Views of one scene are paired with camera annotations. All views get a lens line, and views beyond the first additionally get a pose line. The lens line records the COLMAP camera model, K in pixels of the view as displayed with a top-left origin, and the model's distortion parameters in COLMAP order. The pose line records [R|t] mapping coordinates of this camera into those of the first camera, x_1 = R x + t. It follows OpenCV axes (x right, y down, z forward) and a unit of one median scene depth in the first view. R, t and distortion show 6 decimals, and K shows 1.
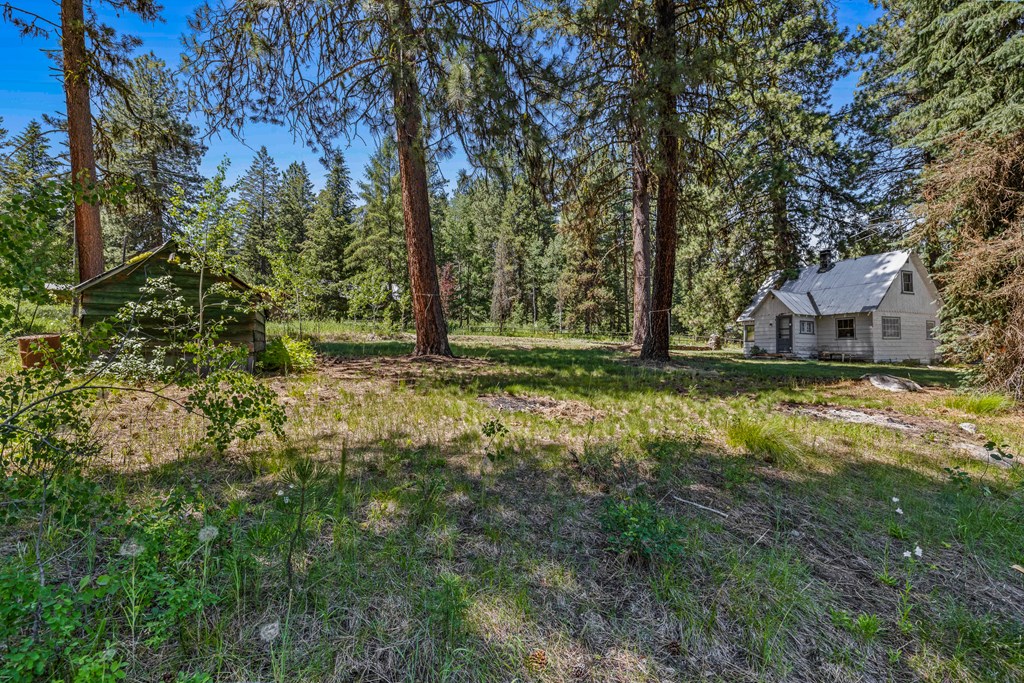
lens RADIAL K [[433.8, 0, 512.0], [0, 433.8, 341.5], [0, 0, 1]] dist [-0.000830, 0.000104]
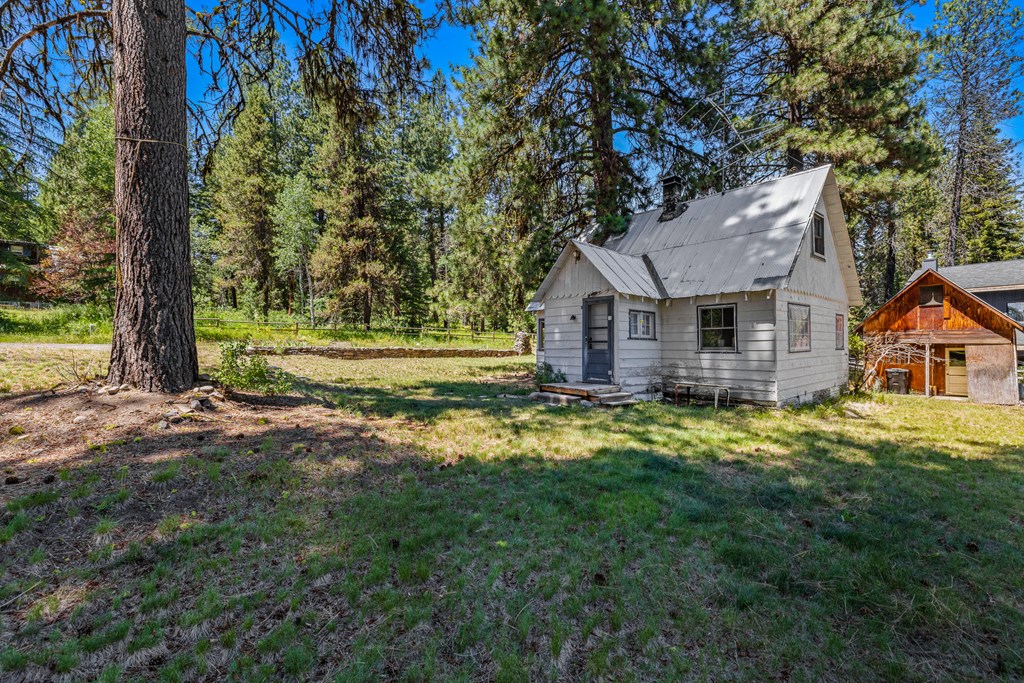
lens RADIAL K [[424.7, 0, 512.0], [0, 424.7, 341.5], [0, 0, 1]] dist [0.000667, 0.000002]
pose [[0.951444, -0.005736, 0.307770, 0.350921], [0.000178, 0.999836, 0.018085, -0.019735], [-0.307823, -0.017152, 0.951289, 0.525562]]
